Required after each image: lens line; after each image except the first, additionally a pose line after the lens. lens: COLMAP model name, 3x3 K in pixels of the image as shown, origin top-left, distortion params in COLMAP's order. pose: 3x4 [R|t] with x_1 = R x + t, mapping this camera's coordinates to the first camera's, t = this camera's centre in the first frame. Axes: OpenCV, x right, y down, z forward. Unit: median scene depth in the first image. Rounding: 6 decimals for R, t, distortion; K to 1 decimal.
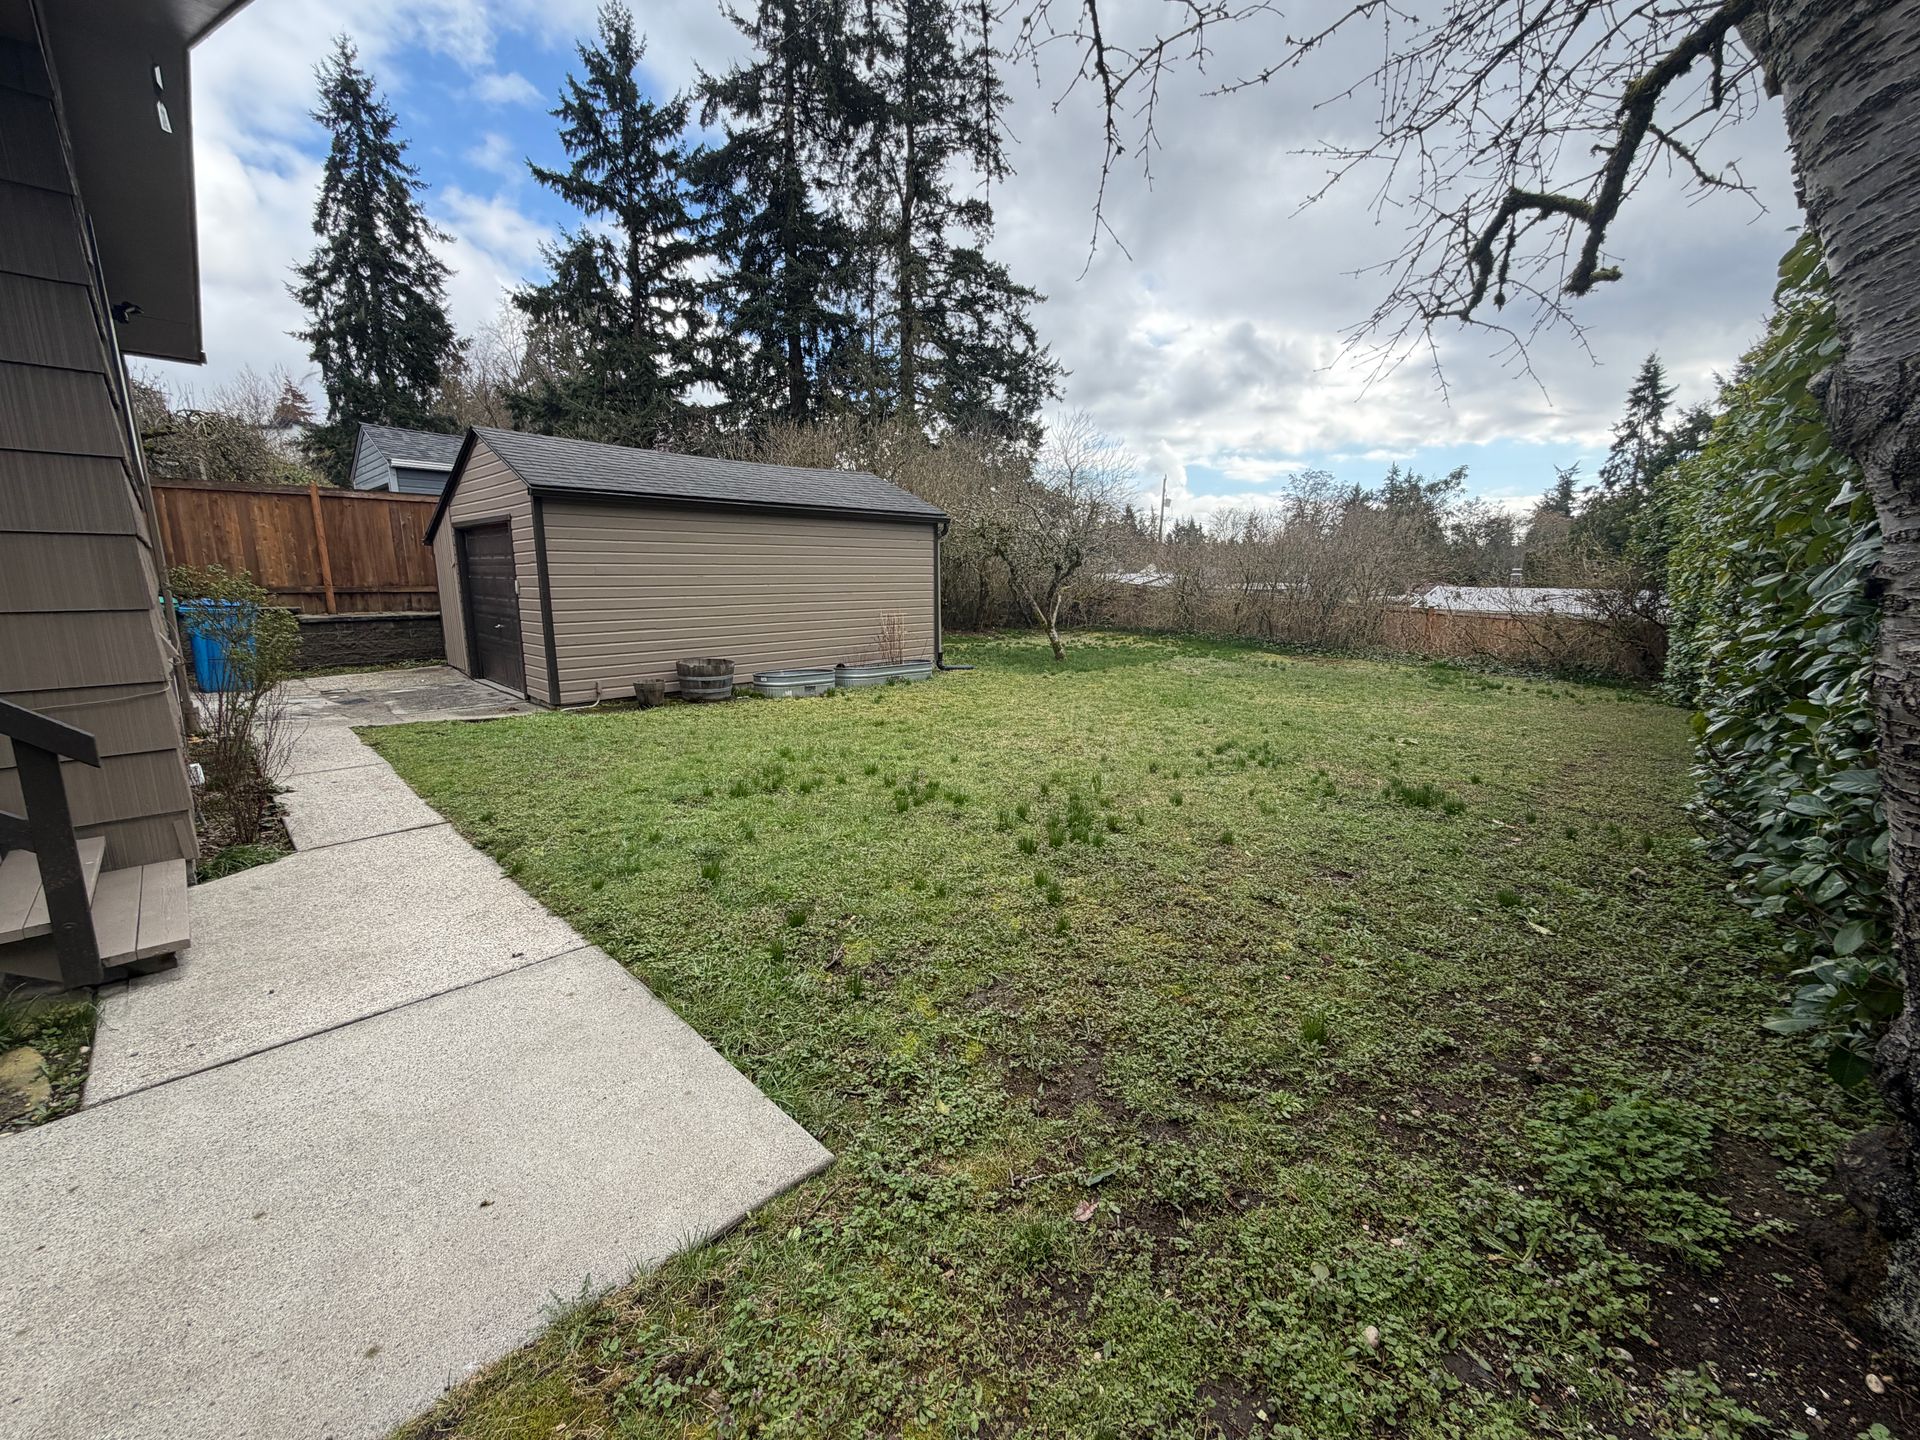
lens RADIAL K [[766.5, 0, 959.7], [0, 766.5, 715.0], [0, 0, 1]] dist [-0.002266, 0.000372]
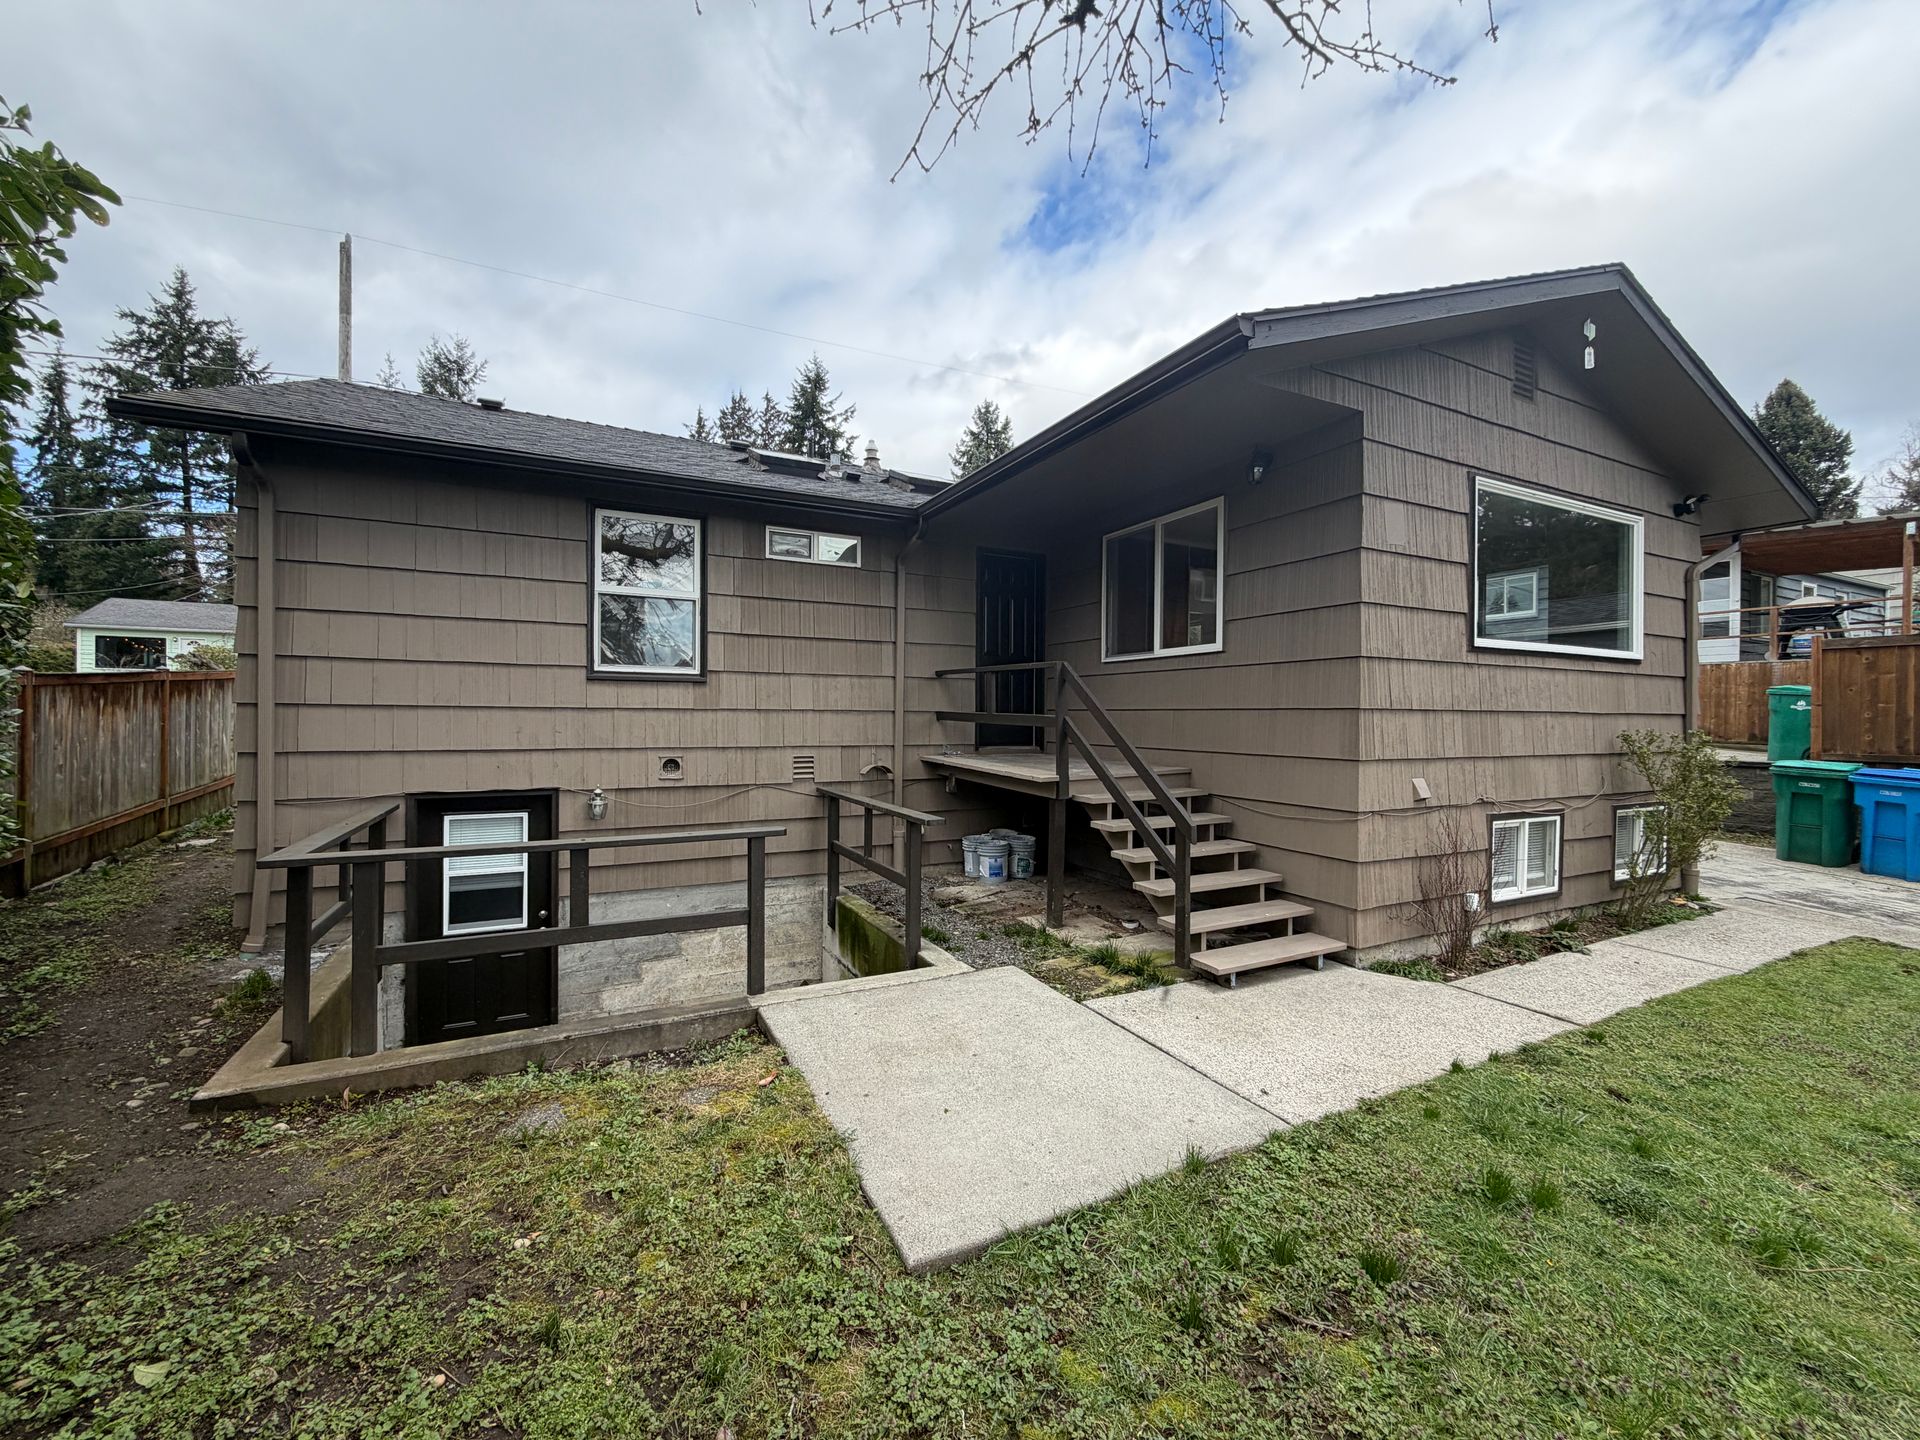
lens RADIAL K [[766.5, 0, 959.6], [0, 766.5, 720.9], [0, 0, 1]] dist [-0.002266, 0.000372]
pose [[-0.319746, -0.001608, -0.947502, 0.509342], [-0.187628, 0.980303, 0.061654, -0.160880], [0.928740, 0.197491, -0.313750, 0.738070]]
